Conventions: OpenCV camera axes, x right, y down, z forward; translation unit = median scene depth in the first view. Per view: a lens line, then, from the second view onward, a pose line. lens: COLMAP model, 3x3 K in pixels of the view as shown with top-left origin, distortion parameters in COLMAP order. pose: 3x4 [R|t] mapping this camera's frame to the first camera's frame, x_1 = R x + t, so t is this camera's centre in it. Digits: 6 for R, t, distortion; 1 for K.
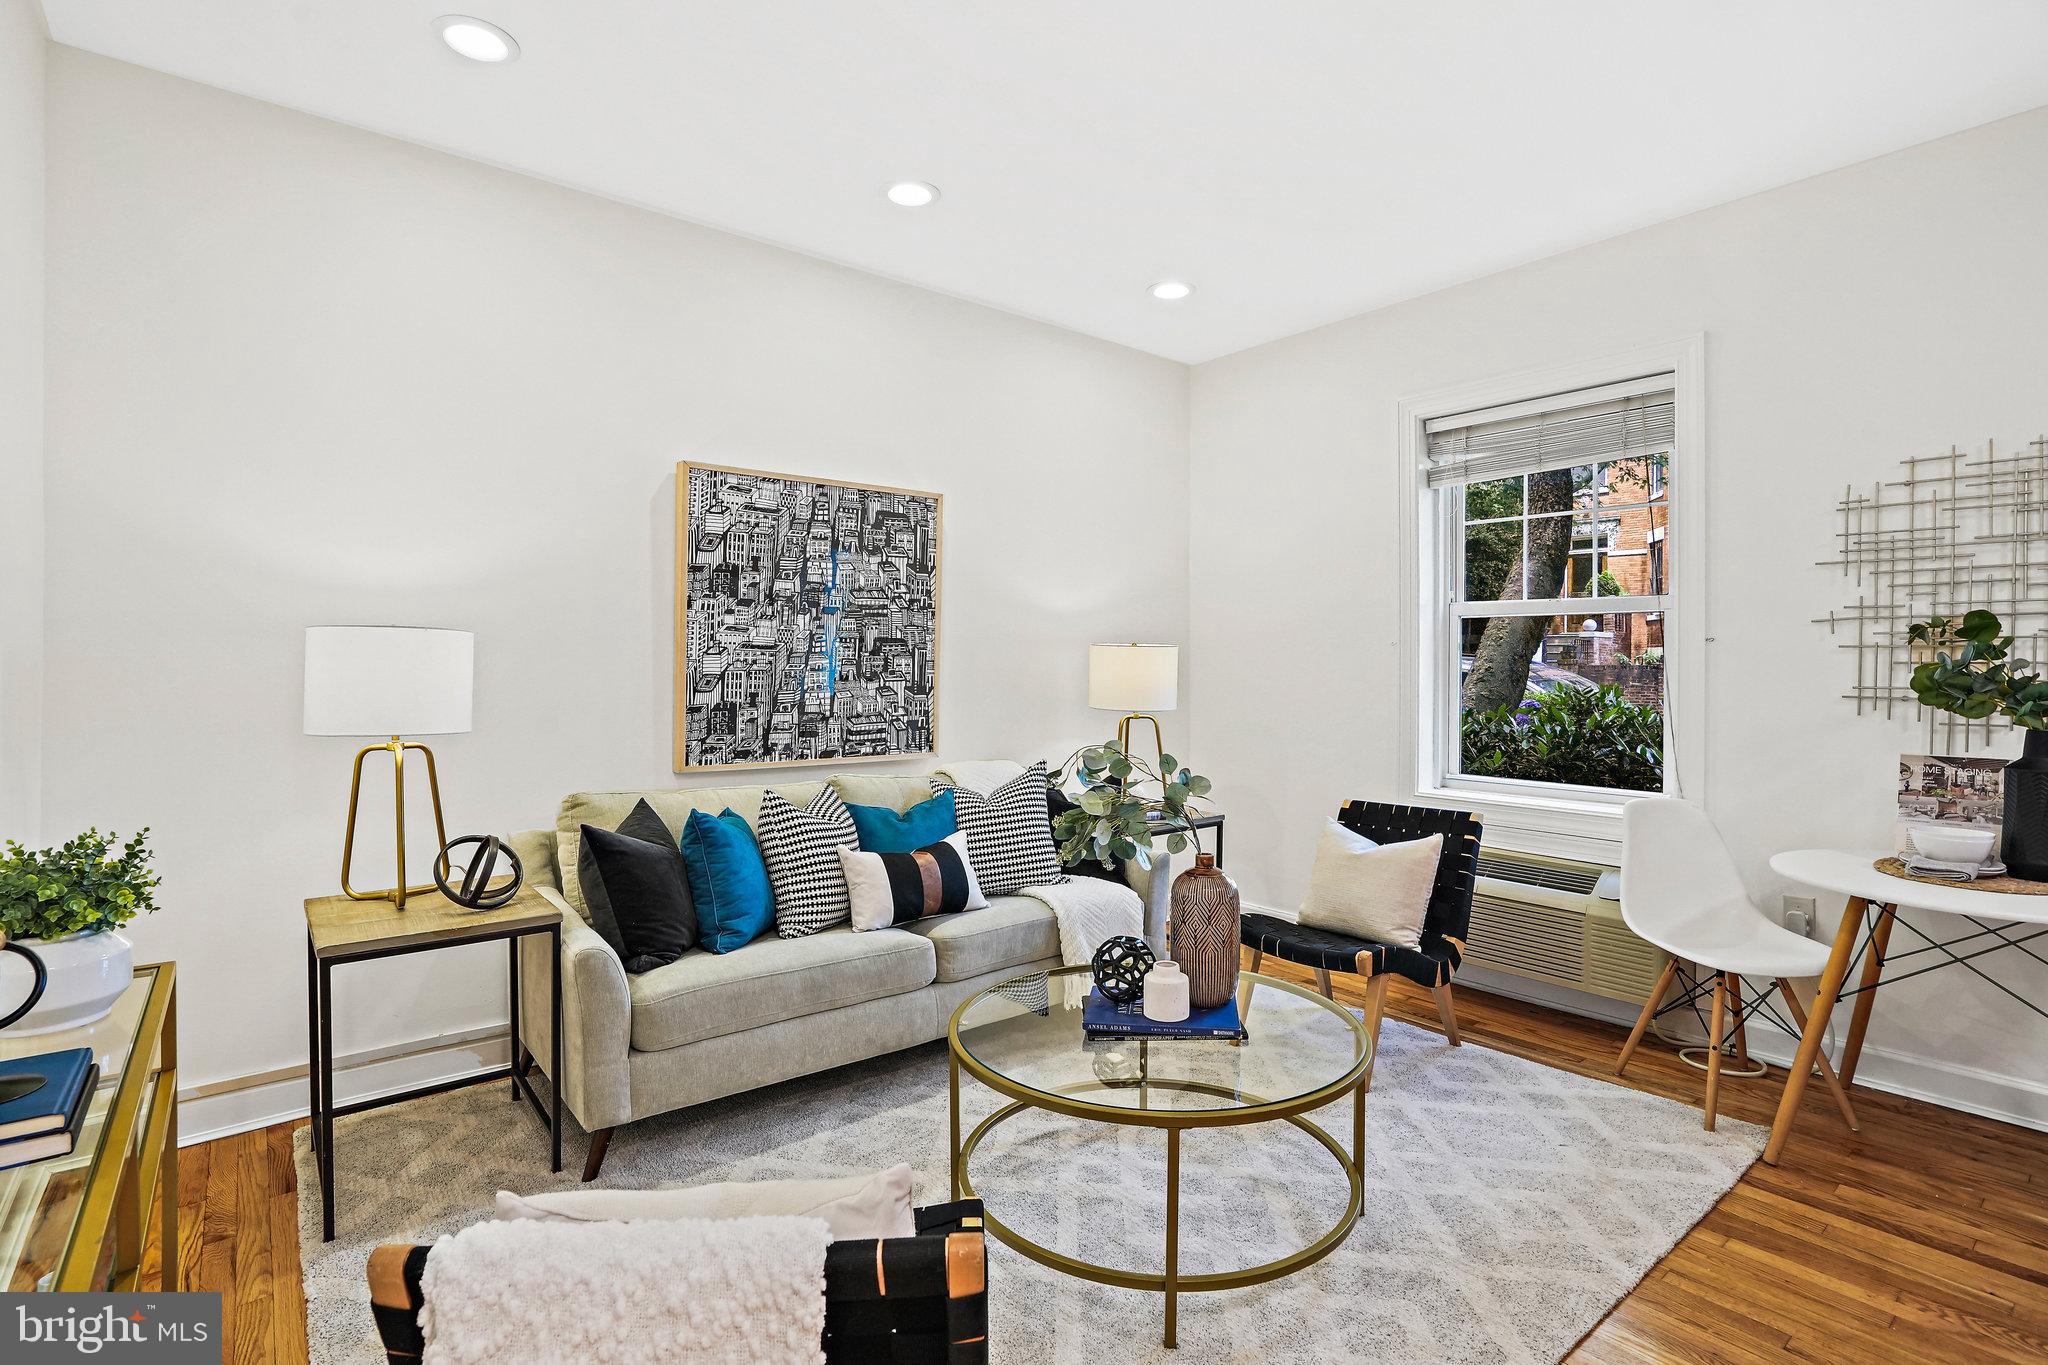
lens RADIAL K [[981.2, 0, 1044.9], [0, 981.2, 661.6], [0, 0, 1]] dist [-0.039156, 0.013859]
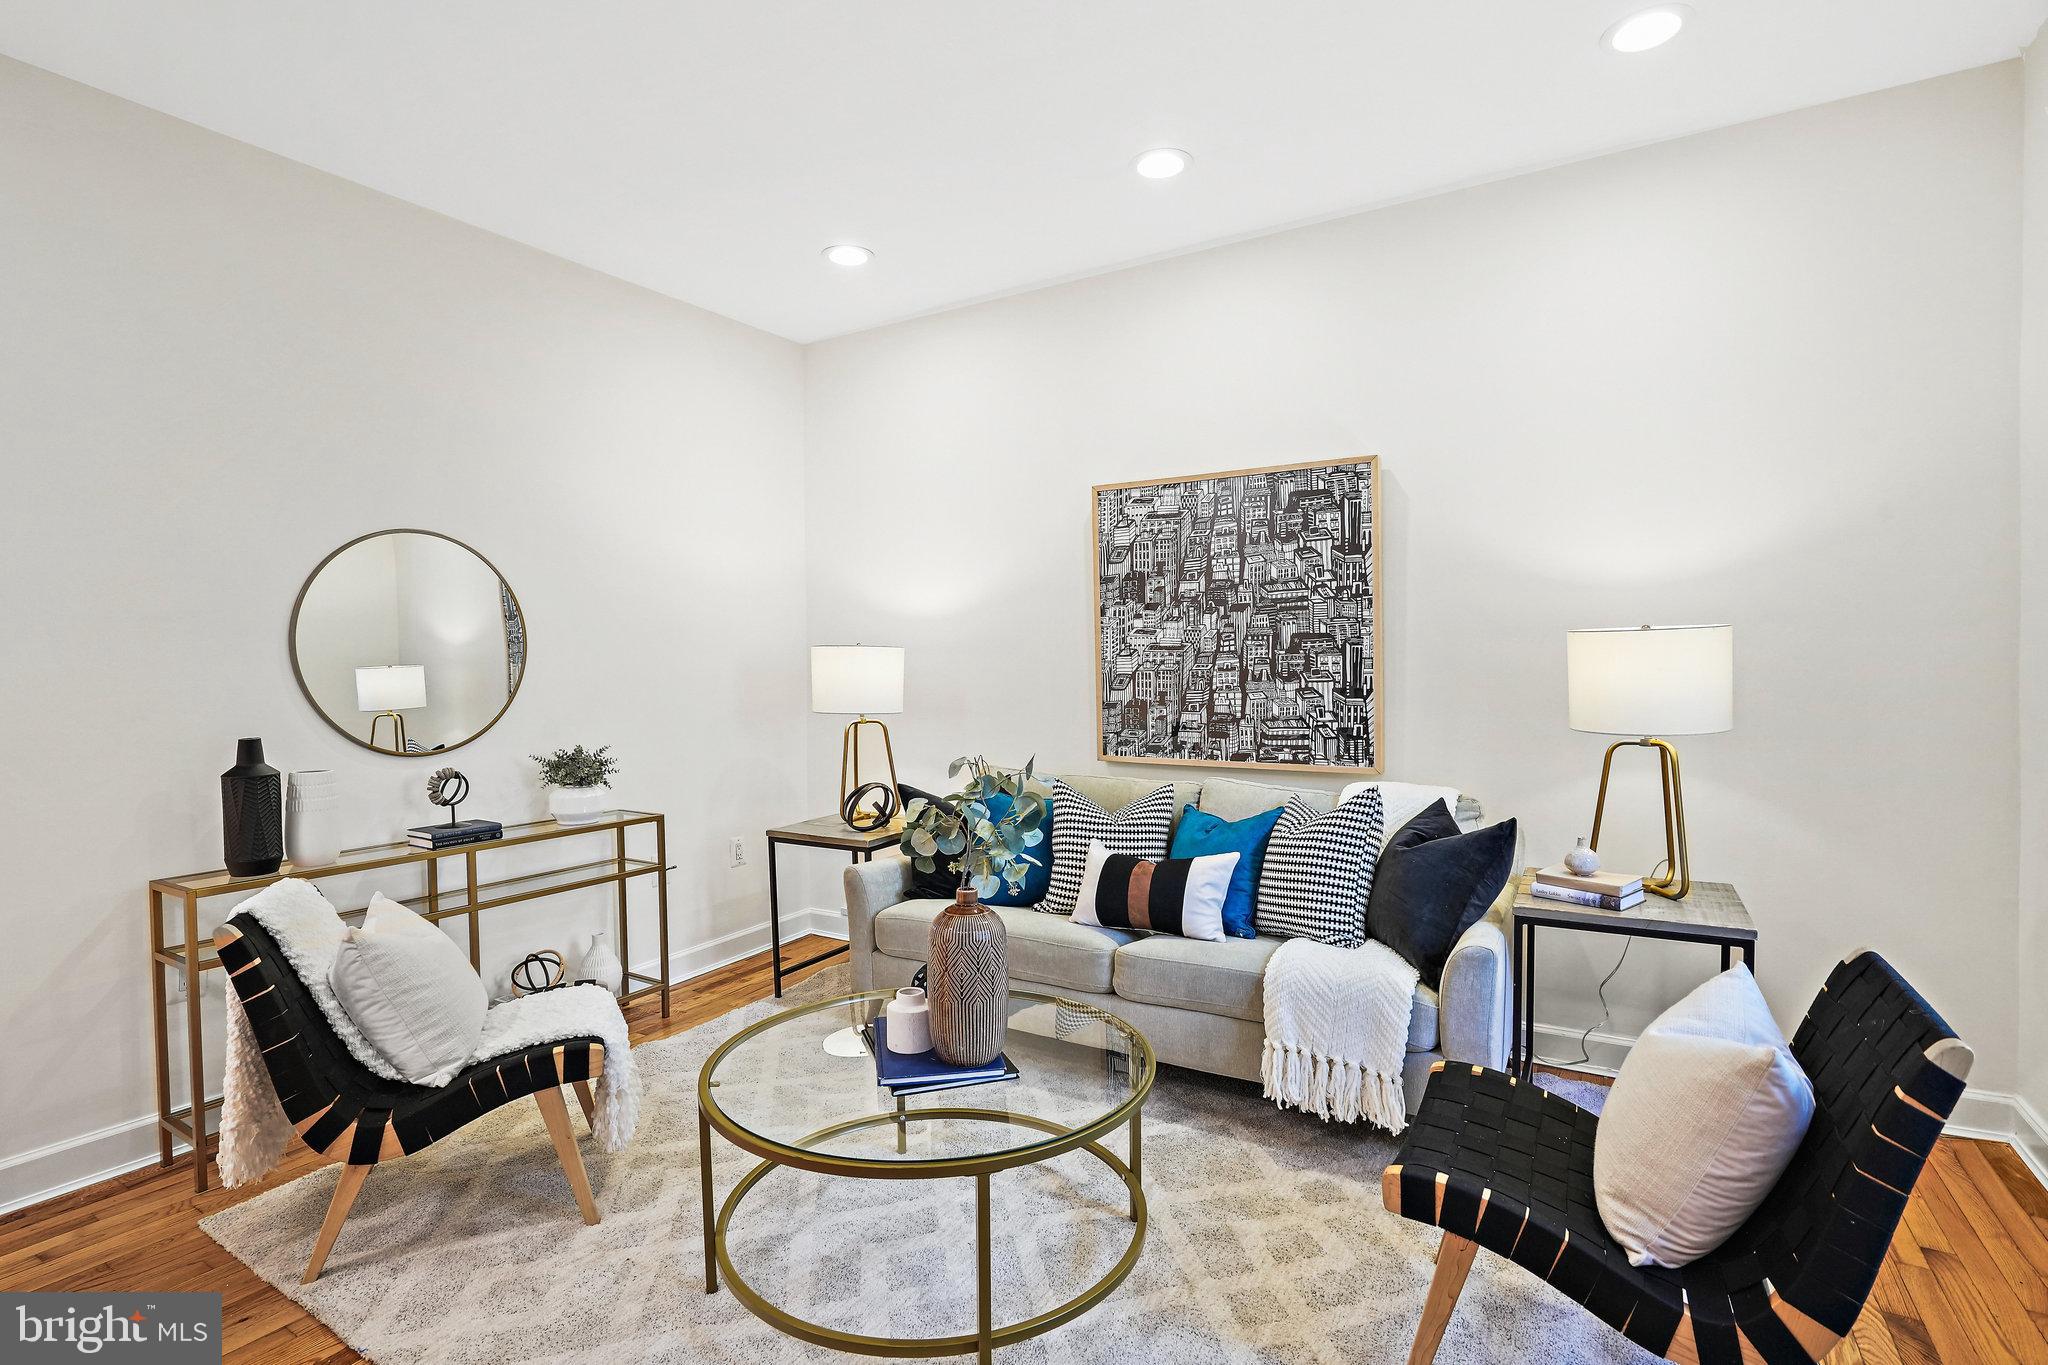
lens RADIAL K [[981.2, 0, 1015.3], [0, 981.2, 684.0], [0, 0, 1]] dist [-0.039156, 0.013859]
pose [[0.339417, 0.012276, -0.940556, 0.620568], [0.014033, 0.999737, 0.018112, 0.002315], [0.940531, -0.019346, 0.339155, 0.478558]]
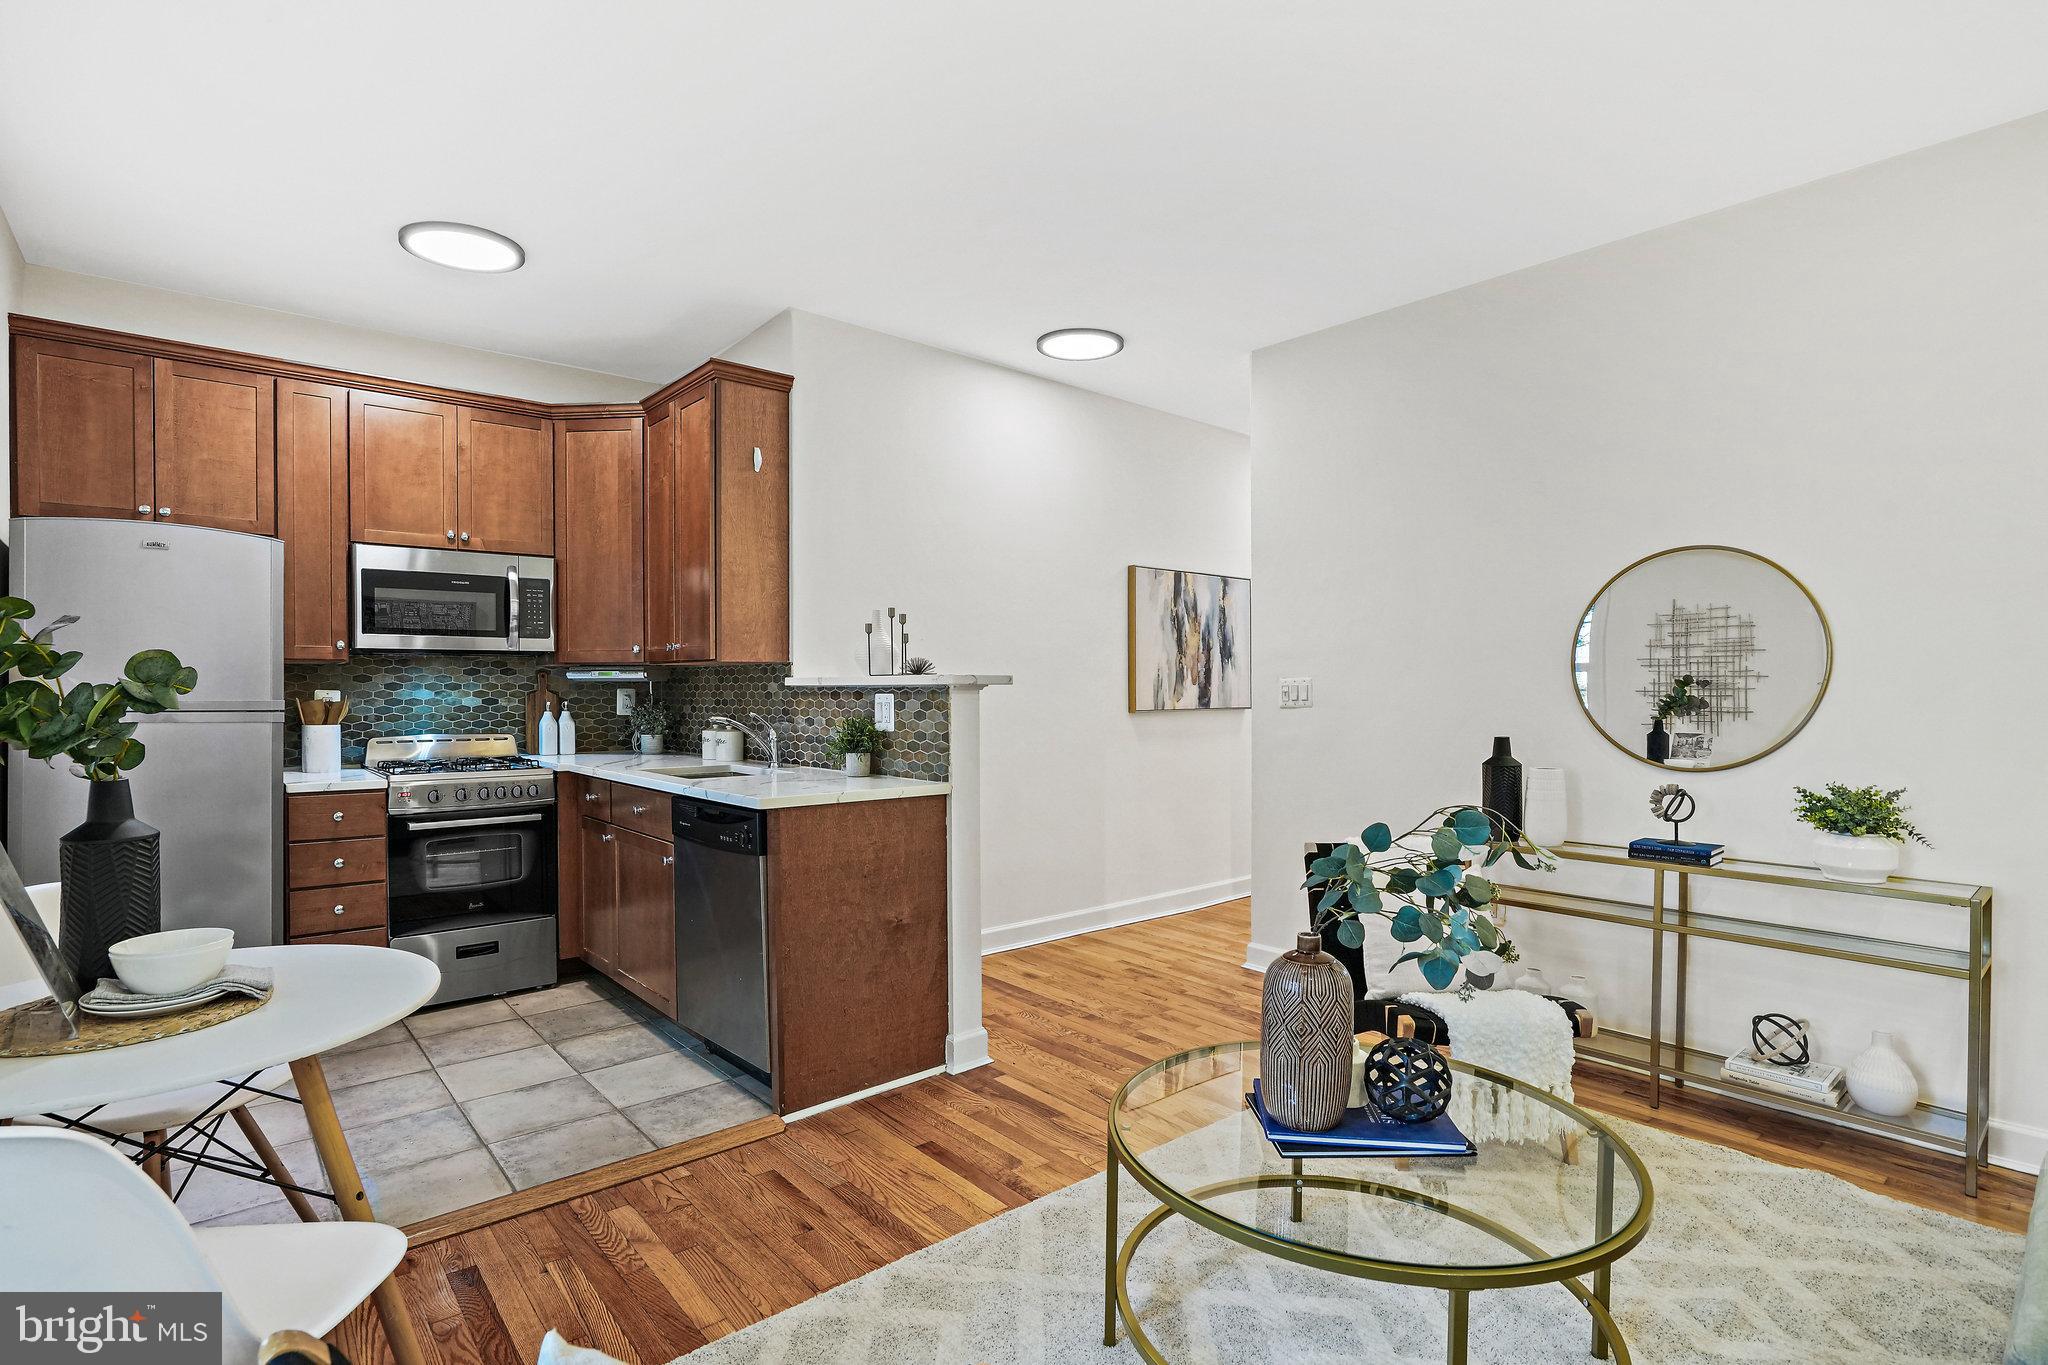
lens RADIAL K [[981.2, 0, 999.1], [0, 981.2, 701.1], [0, 0, 1]] dist [-0.039156, 0.013859]
pose [[-0.999570, -0.002597, -0.029207, 0.268690], [-0.002939, 0.999927, 0.011685, 0.003377], [0.029174, 0.011766, -0.999505, 1.118981]]
